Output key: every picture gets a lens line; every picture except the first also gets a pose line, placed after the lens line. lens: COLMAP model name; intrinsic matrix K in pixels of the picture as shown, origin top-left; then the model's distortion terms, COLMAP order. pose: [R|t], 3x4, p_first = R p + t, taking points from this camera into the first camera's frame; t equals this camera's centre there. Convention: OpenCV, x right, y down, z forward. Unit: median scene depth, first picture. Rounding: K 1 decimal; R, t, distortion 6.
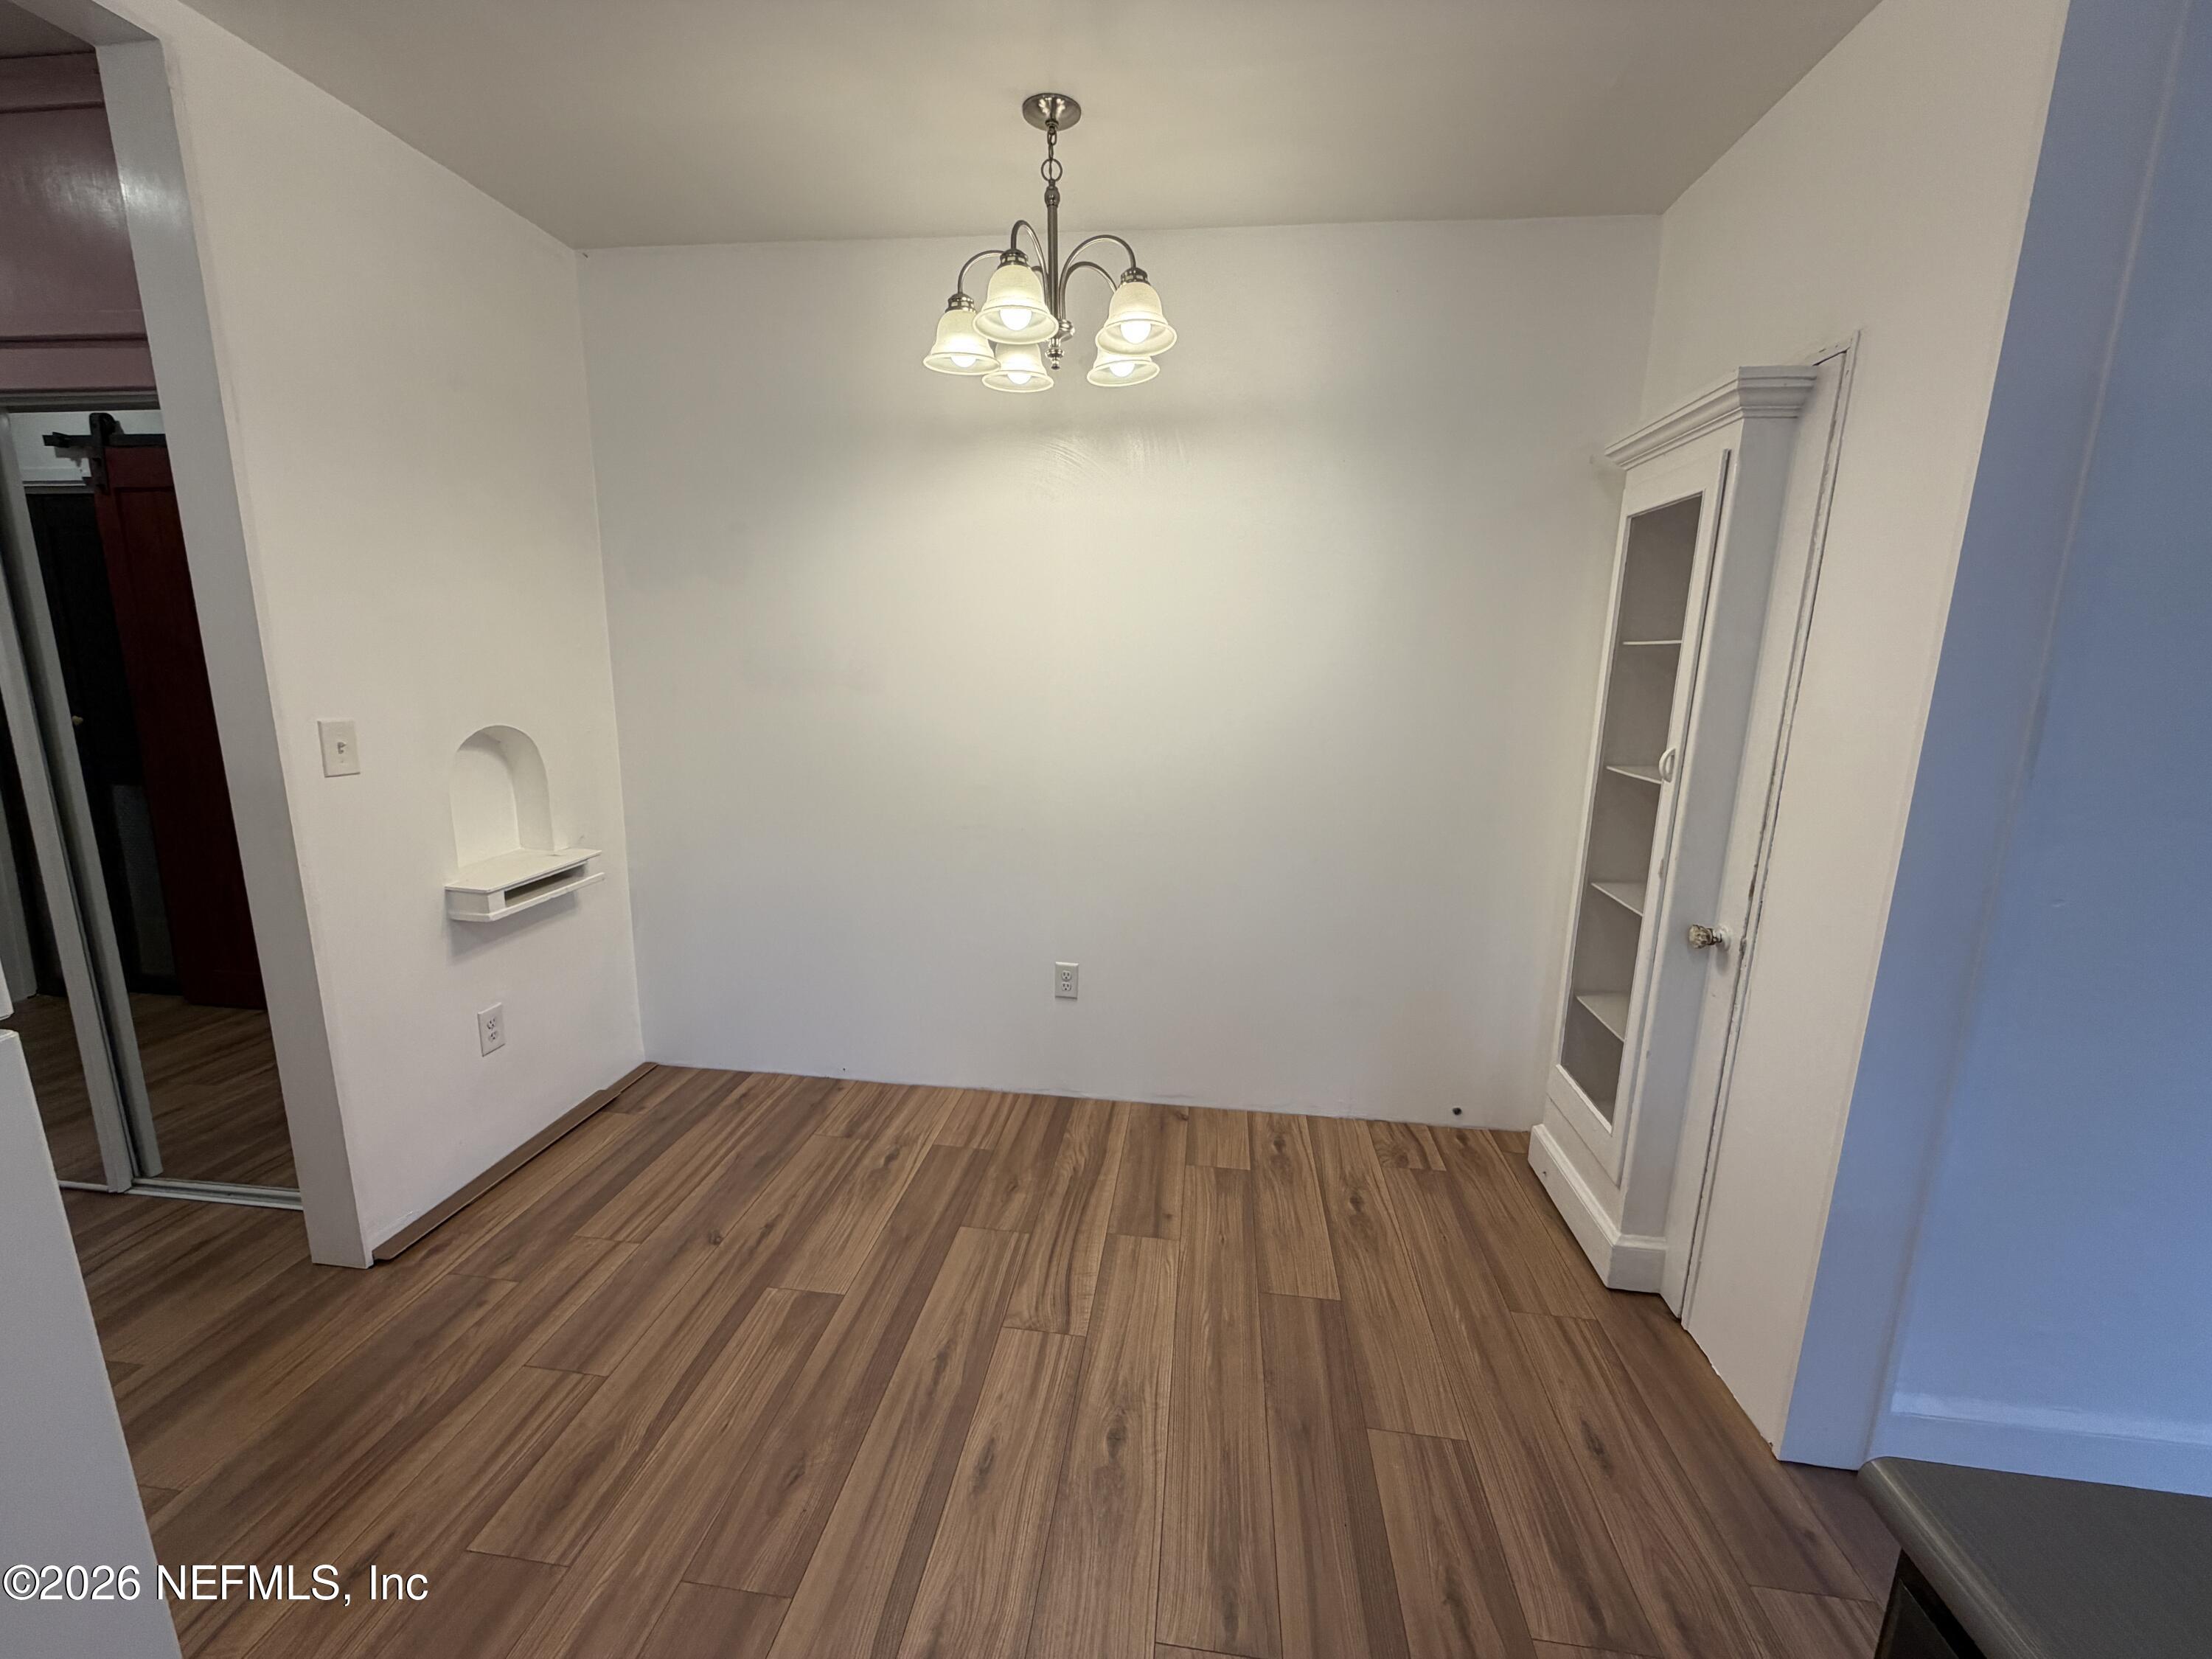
lens RADIAL K [[881.8, 0, 1106.4], [0, 881.8, 828.6], [0, 0, 1]] dist [0.001305, -0.000276]
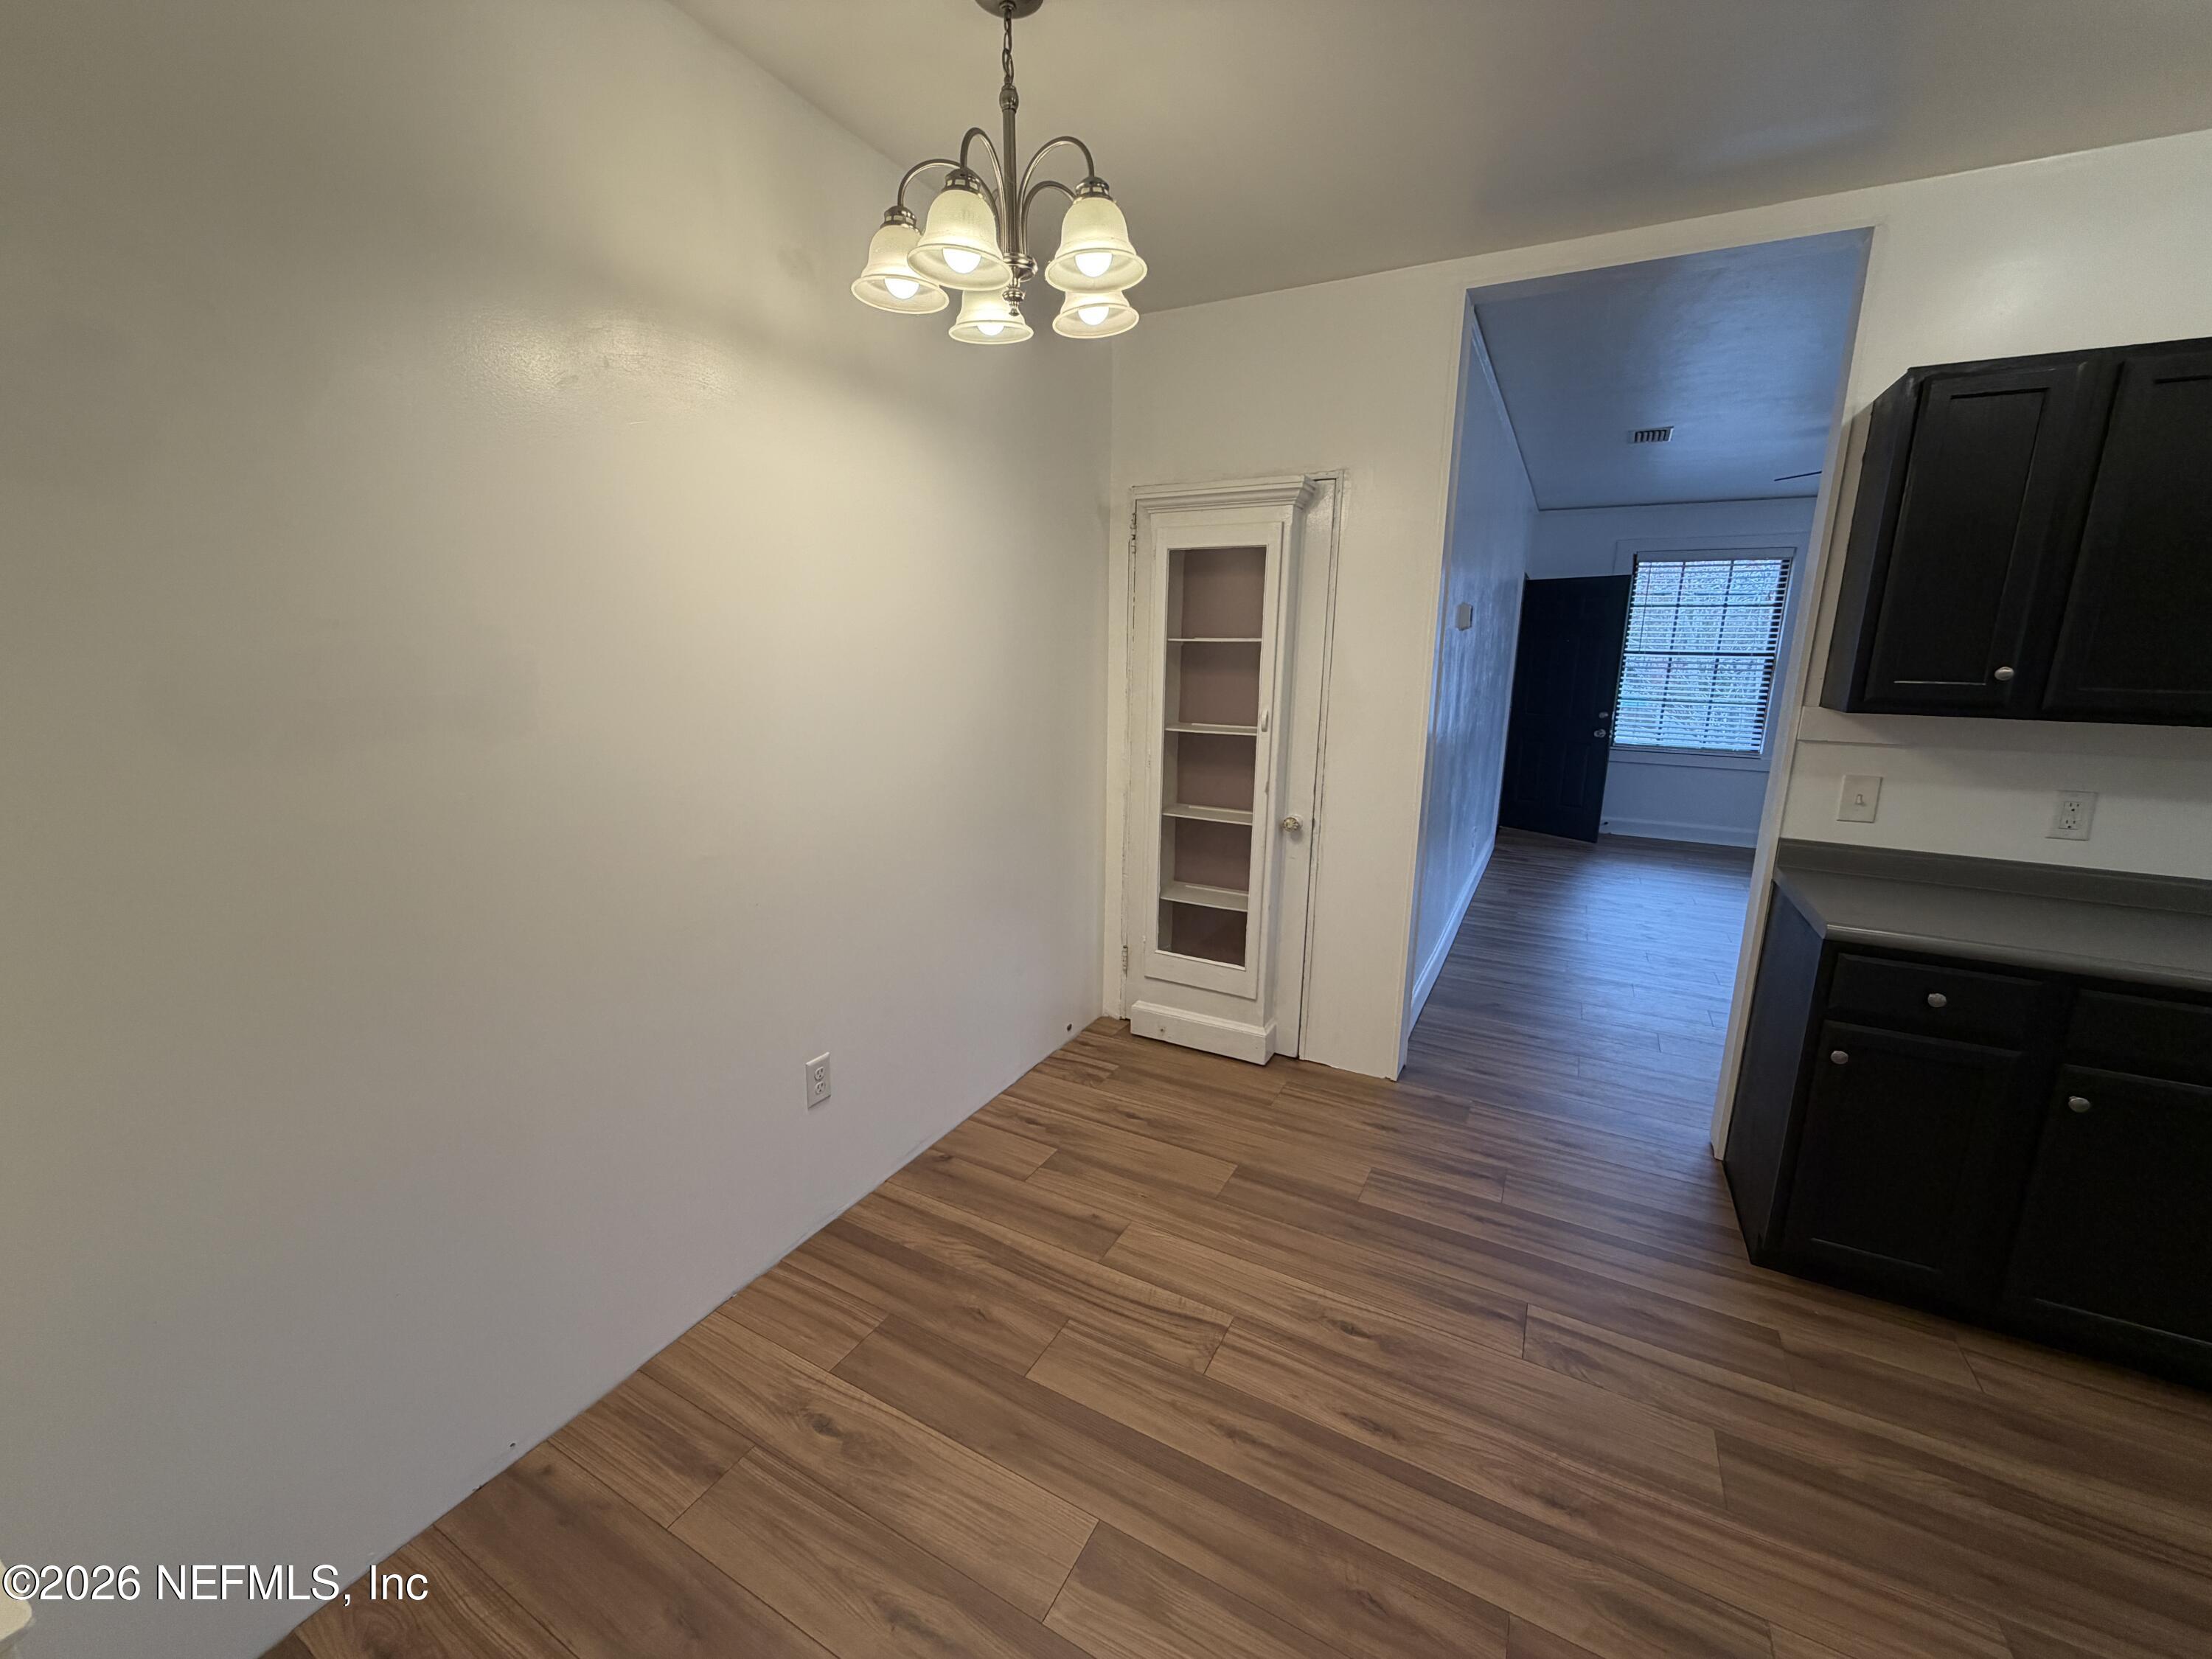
lens RADIAL K [[881.8, 0, 1086.4], [0, 881.8, 837.1], [0, 0, 1]] dist [0.001305, -0.000276]
pose [[0.367476, -0.214041, 0.905068, -0.861192], [0.175022, 0.971685, 0.158733, -0.163733], [-0.913416, 0.100076, 0.394533, 0.652606]]
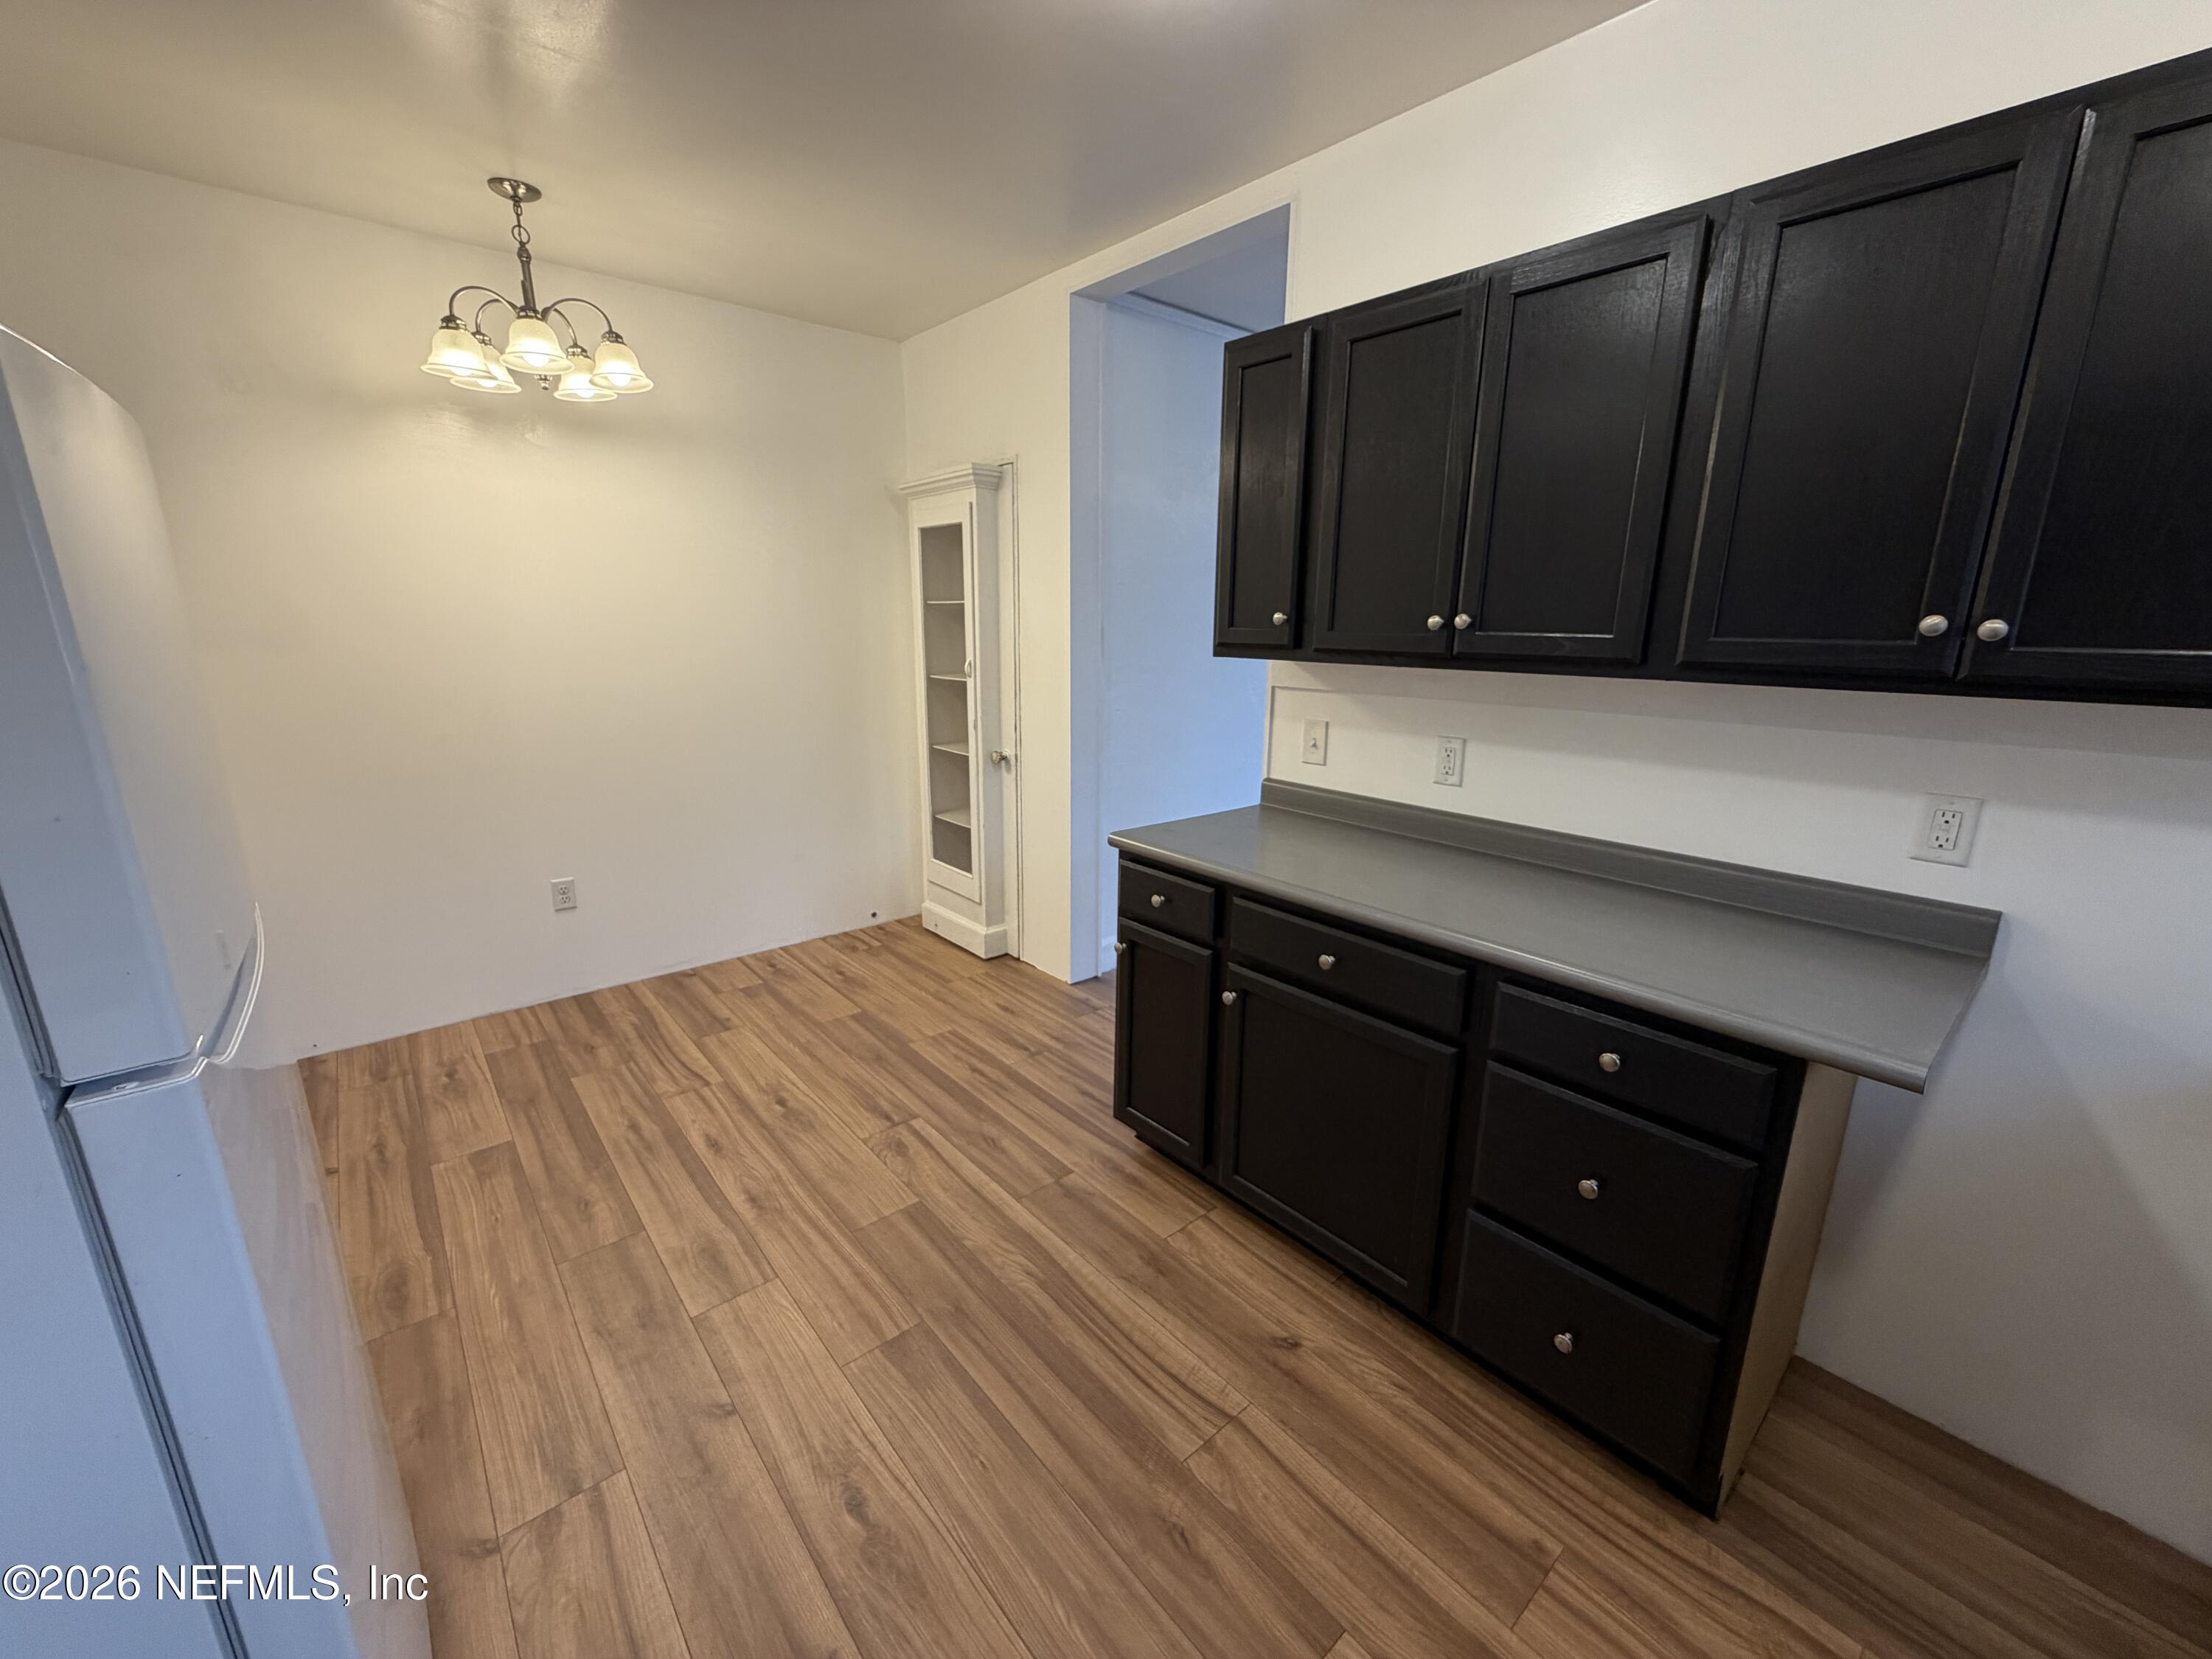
lens RADIAL K [[881.8, 0, 1096.7], [0, 881.8, 838.0], [0, 0, 1]] dist [0.001305, -0.000276]
pose [[0.679521, -0.191940, 0.708103, -0.534889], [0.148312, 0.981182, 0.123636, 0.082354], [-0.718509, 0.021006, 0.695201, -0.455709]]
